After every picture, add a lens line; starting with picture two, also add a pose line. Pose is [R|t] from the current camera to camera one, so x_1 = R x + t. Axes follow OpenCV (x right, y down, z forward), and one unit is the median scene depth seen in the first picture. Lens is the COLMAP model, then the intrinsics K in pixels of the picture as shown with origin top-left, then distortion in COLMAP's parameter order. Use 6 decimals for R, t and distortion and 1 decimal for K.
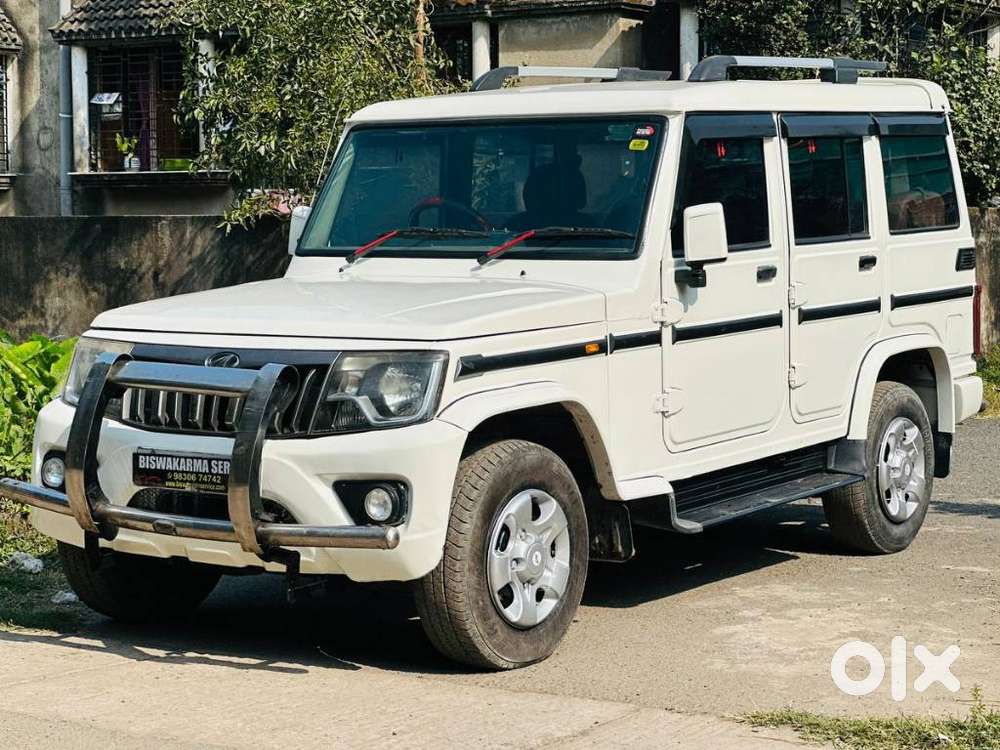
lens RADIAL K [[2240.1, 0, 500.0], [0, 2240.1, 375.0], [0, 0, 1]] dist [-0.049166, 3.021414]
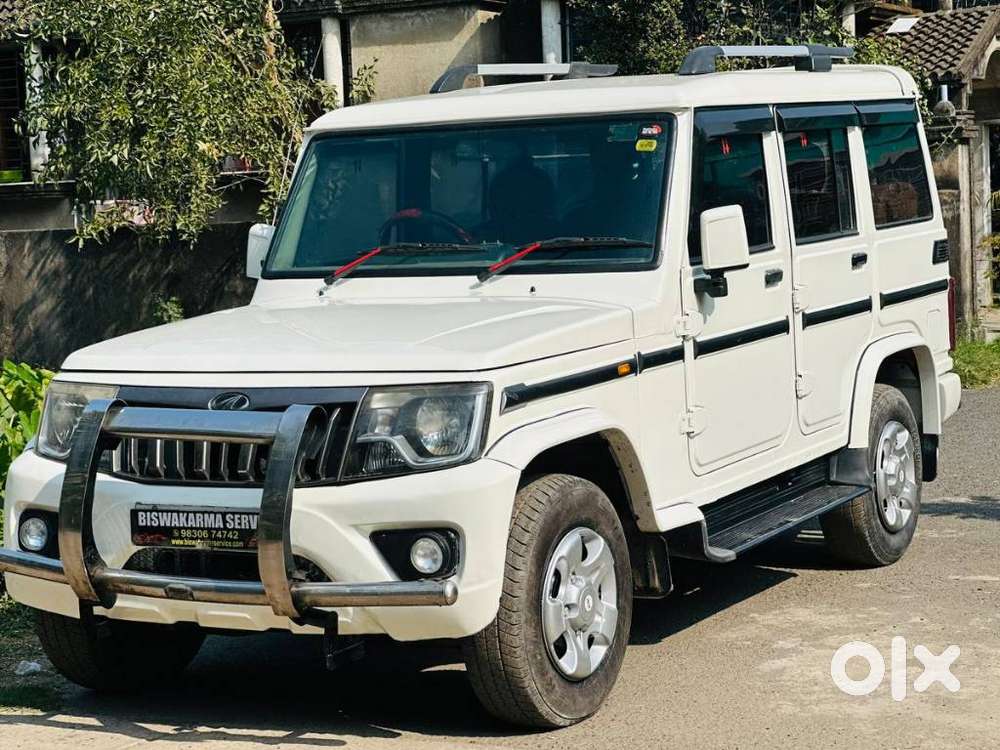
lens RADIAL K [[2241.4, 0, 502.1], [0, 2241.4, 385.3], [0, 0, 1]] dist [-0.014169, 2.347172]
pose [[0.994178, -0.045706, 0.097579, -0.093424], [0.045000, 0.998942, 0.009433, -0.015313], [-0.097907, -0.004987, 0.995183, 0.084695]]
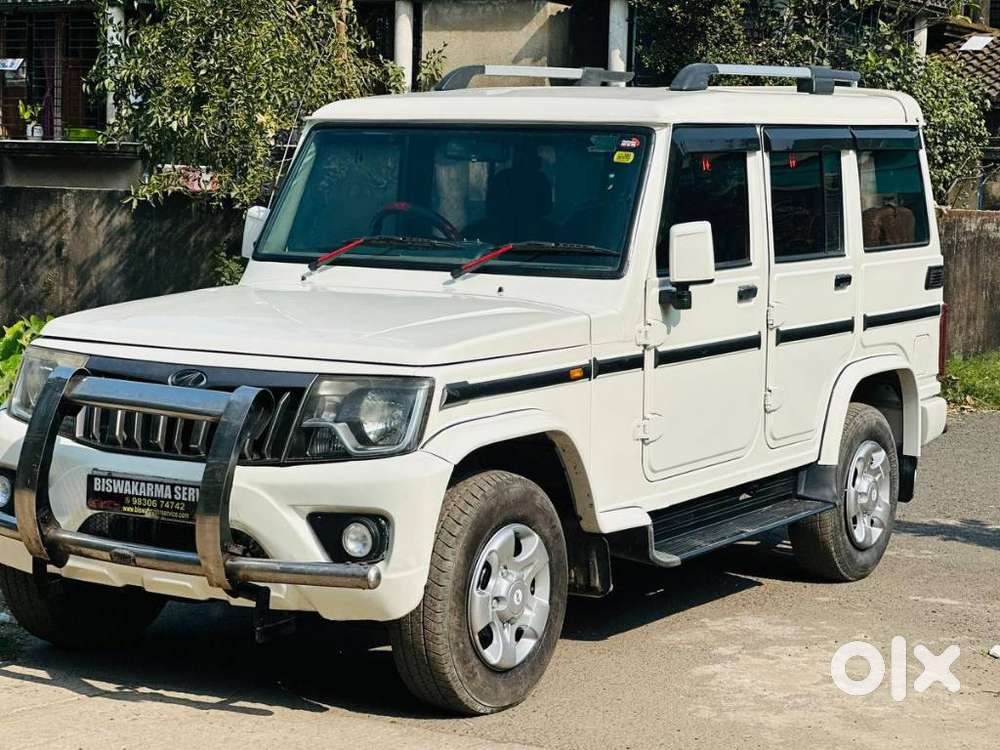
lens RADIAL K [[2240.1, 0, 500.0], [0, 2240.1, 375.0], [0, 0, 1]] dist [-0.049166, 3.021414]
pose [[0.998198, 0.025469, 0.054340, -0.040457], [-0.026218, 0.999570, 0.013115, -0.021655], [-0.053983, -0.014516, 0.998436, 0.051533]]
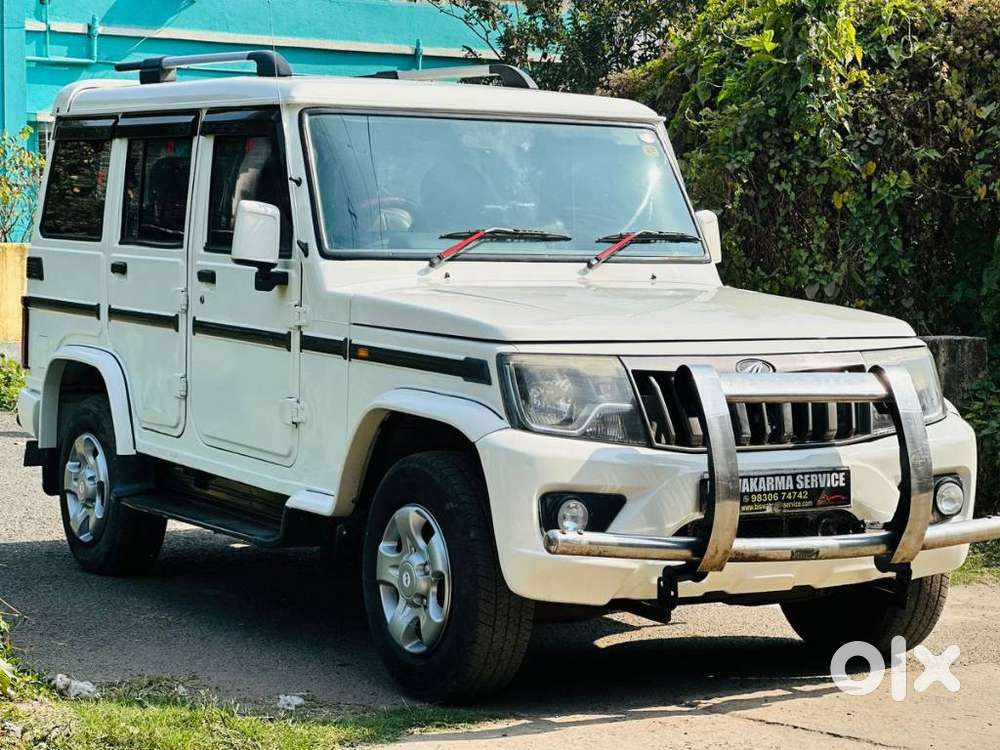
lens RADIAL K [[2241.4, 0, 502.1], [0, 2241.4, 385.3], [0, 0, 1]] dist [-0.014169, 2.347172]
pose [[0.409408, -0.043084, 0.911334, -0.909300], [0.055793, 0.998197, 0.022126, -0.023123], [-0.910644, 0.041787, 0.411074, 0.655279]]
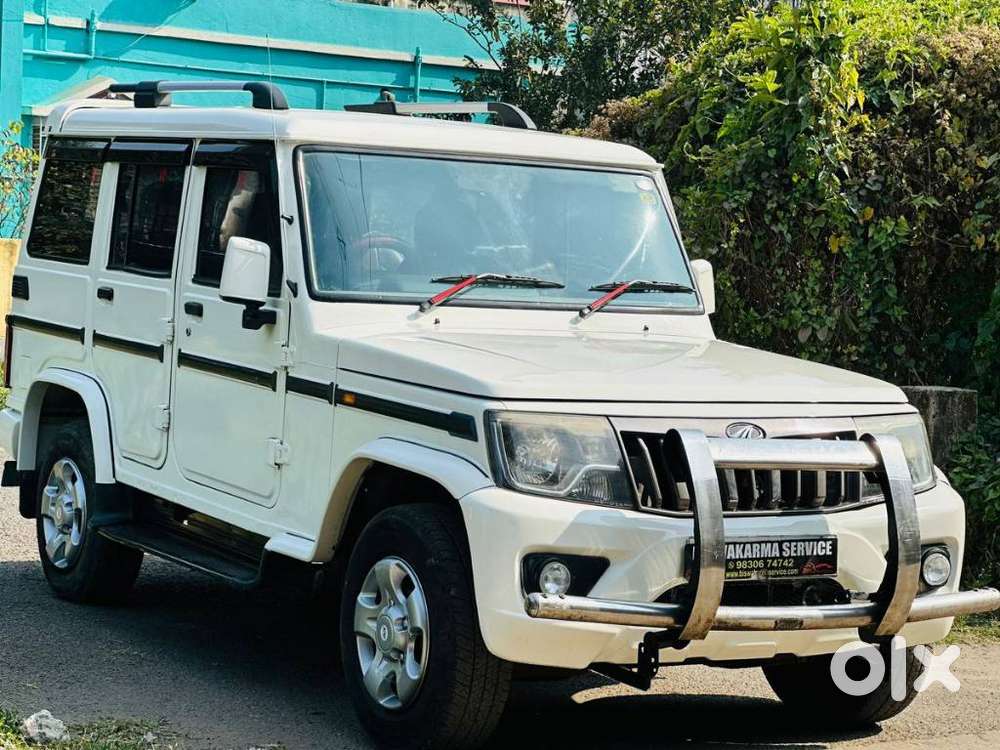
lens RADIAL K [[2241.4, 0, 502.1], [0, 2241.4, 385.3], [0, 0, 1]] dist [-0.014169, 2.347172]
pose [[0.405485, -0.029037, 0.913641, -0.898092], [0.016400, 0.999566, 0.024489, -0.044465], [-0.913955, 0.005053, 0.405785, 0.659695]]
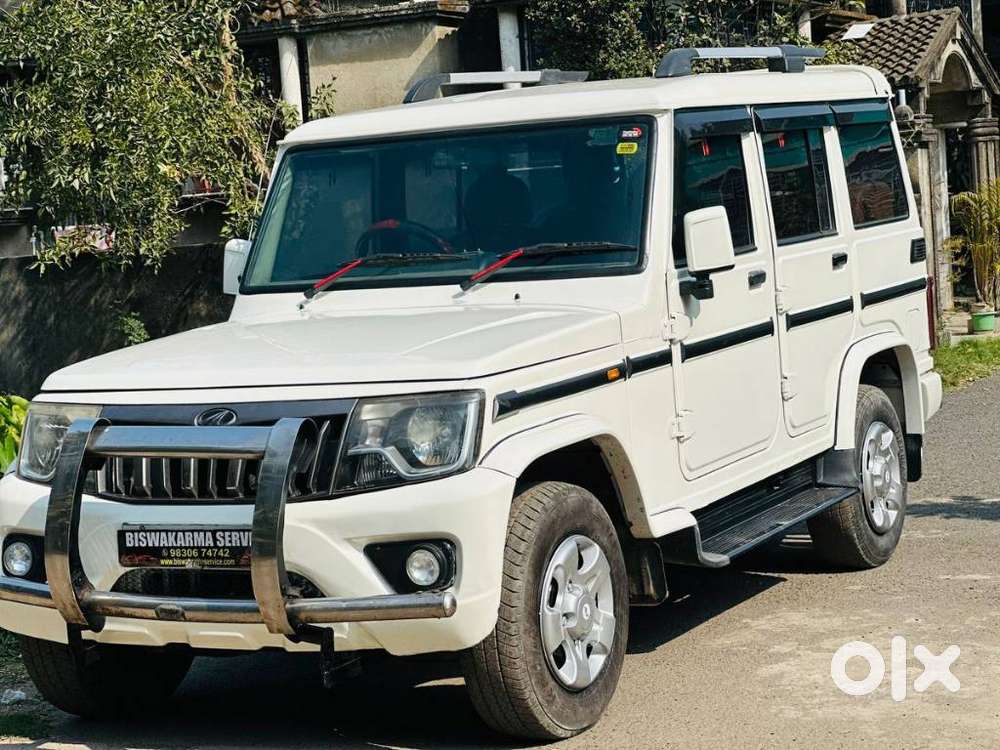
lens RADIAL K [[2240.1, 0, 500.0], [0, 2240.1, 375.0], [0, 0, 1]] dist [-0.049166, 3.021414]
pose [[0.990520, -0.072153, 0.116897, -0.104694], [0.072955, 0.997332, -0.002588, -0.011830], [-0.116398, 0.011091, 0.993141, 0.098211]]
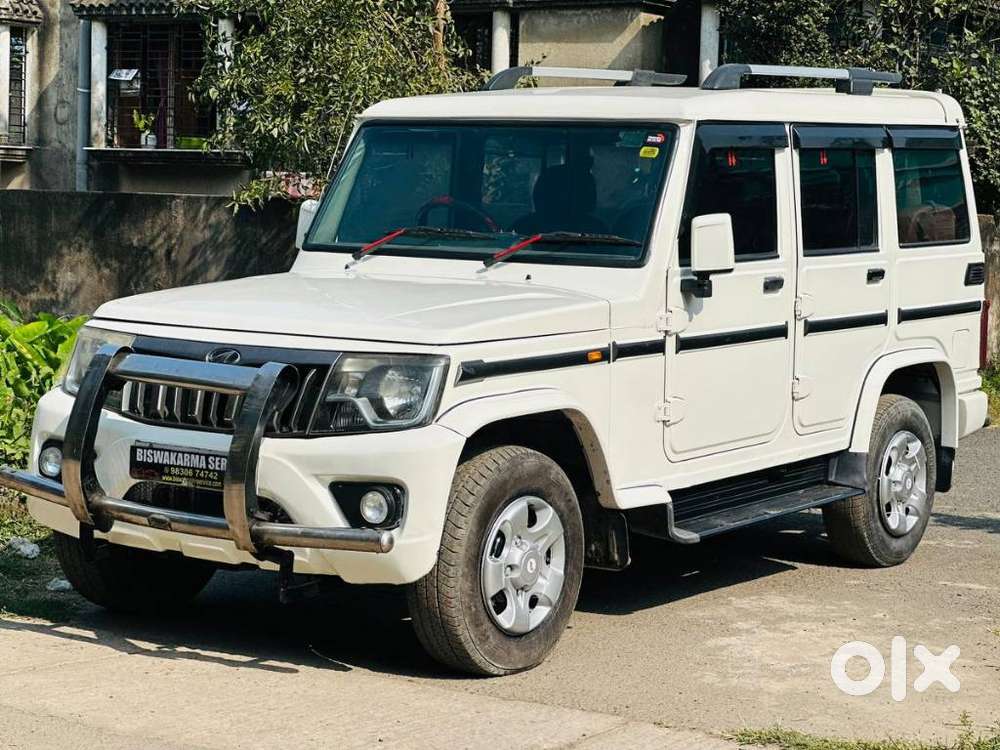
lens RADIAL K [[2239.4, 0, 508.0], [0, 2239.4, 373.0], [0, 0, 1]] dist [-0.022702, 2.643249]
pose [[0.999414, 0.034153, -0.002125, 0.004675], [-0.034138, 0.999394, 0.006865, -0.009363], [0.002358, -0.006788, 0.999974, 0.002213]]
